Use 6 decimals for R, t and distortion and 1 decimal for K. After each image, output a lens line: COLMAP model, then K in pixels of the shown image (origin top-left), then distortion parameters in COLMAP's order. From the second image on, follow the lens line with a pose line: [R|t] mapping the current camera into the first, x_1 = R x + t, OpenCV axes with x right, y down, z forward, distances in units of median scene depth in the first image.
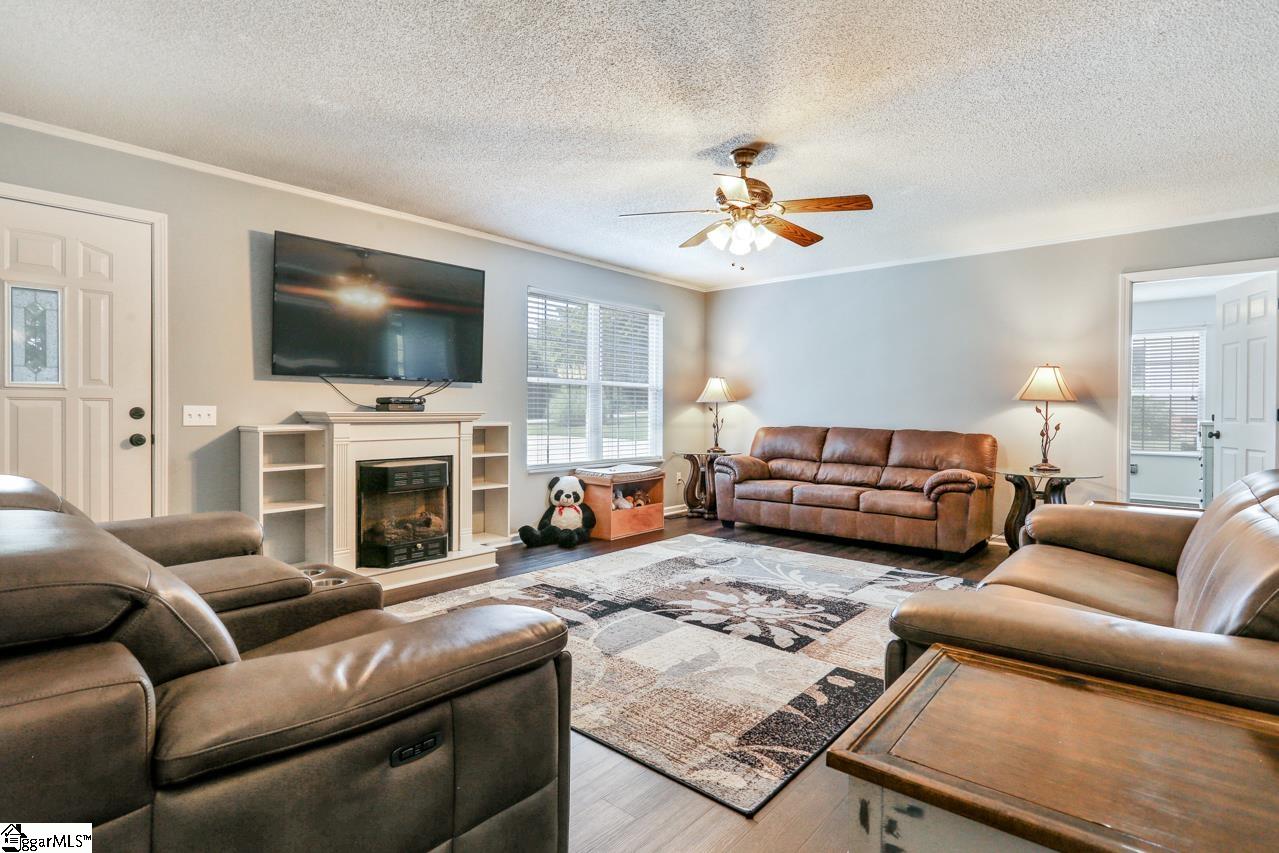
lens RADIAL K [[641.2, 0, 629.9], [0, 641.2, 422.6], [0, 0, 1]] dist [-0.000438, 0.000495]
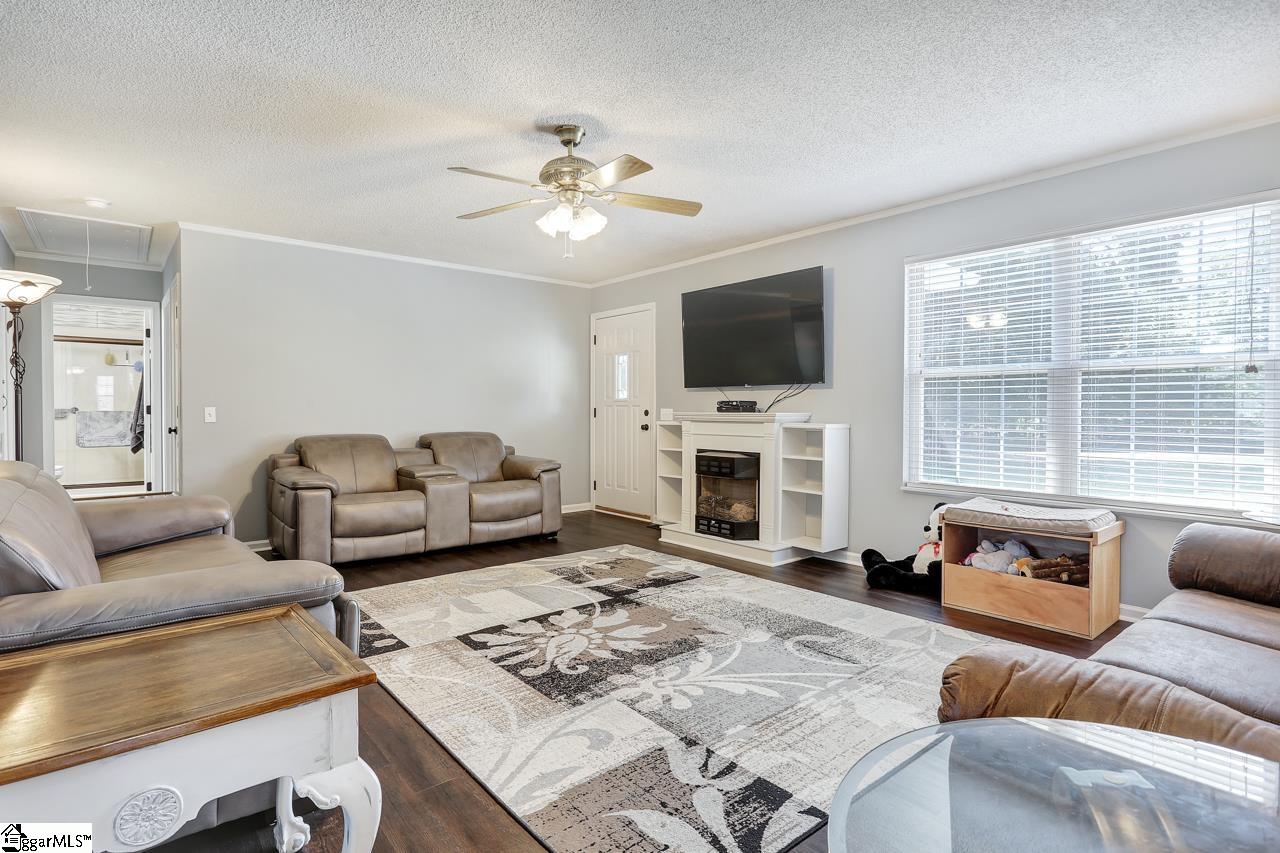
lens RADIAL K [[646.6, 0, 638.9], [0, 646.6, 400.0], [0, 0, 1]] dist [0.000899, 0.001011]
pose [[-0.152512, -0.018910, -0.988121, 1.054608], [-0.020984, 0.999654, -0.015892, -0.020520], [0.988079, 0.018311, -0.152856, 1.202472]]
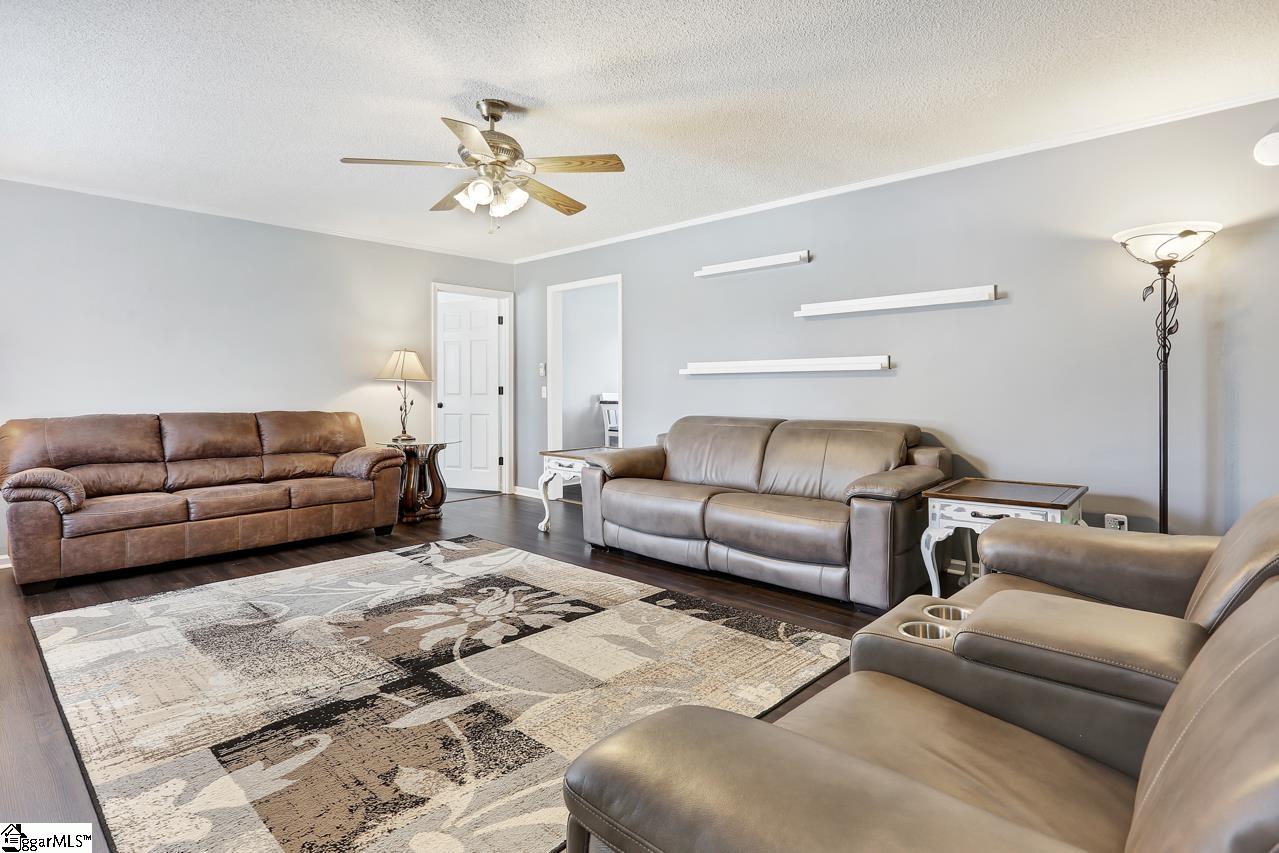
lens RADIAL K [[646.1, 0, 638.4], [0, 646.1, 400.0], [0, 0, 1]] dist [0.000899, 0.001011]
pose [[0.033125, -0.024035, 0.999162, -0.698557], [0.022886, 0.999467, 0.023284, -0.021524], [-0.999189, 0.022095, 0.033657, 0.740722]]
